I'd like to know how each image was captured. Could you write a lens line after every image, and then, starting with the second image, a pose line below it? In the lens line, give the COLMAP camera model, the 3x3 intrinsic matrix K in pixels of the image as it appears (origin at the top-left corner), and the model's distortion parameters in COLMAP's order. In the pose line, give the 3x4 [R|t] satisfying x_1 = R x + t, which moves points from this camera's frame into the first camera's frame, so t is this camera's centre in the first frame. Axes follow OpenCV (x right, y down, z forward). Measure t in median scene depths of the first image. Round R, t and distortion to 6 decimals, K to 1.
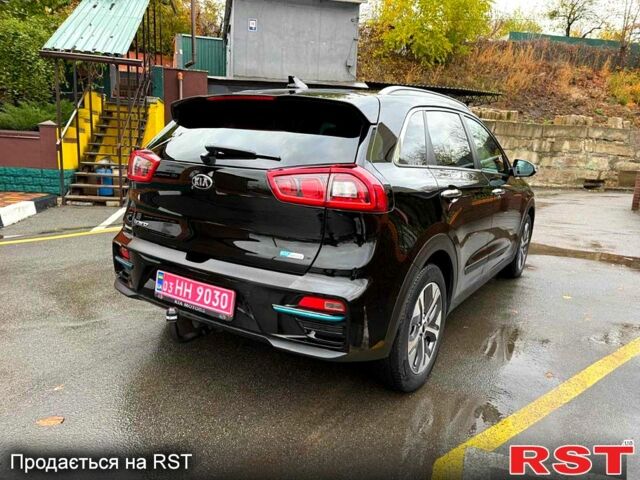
lens RADIAL K [[452.9, 0, 324.5], [0, 452.9, 245.7], [0, 0, 1]] dist [0.016997, -0.031366]
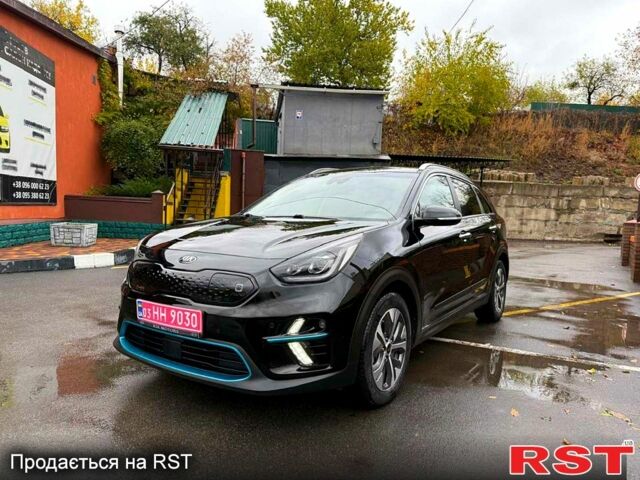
lens RADIAL K [[452.9, 0, 319.0], [0, 452.9, 243.4], [0, 0, 1]] dist [0.016997, -0.031366]
pose [[0.994315, -0.002727, -0.106441, 0.033332], [-0.011802, 0.990690, -0.135626, 0.048278], [0.105820, 0.136111, 0.985026, -0.204608]]
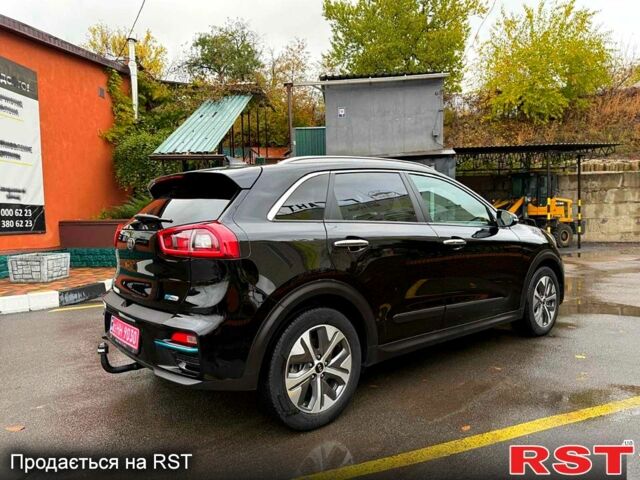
lens RADIAL K [[452.9, 0, 320.6], [0, 452.9, 241.9], [0, 0, 1]] dist [0.016997, -0.031366]
pose [[0.952860, -0.055385, -0.298313, 0.104303], [0.005245, 0.986058, -0.166321, 0.011929], [0.303366, 0.156916, 0.939865, -0.008415]]
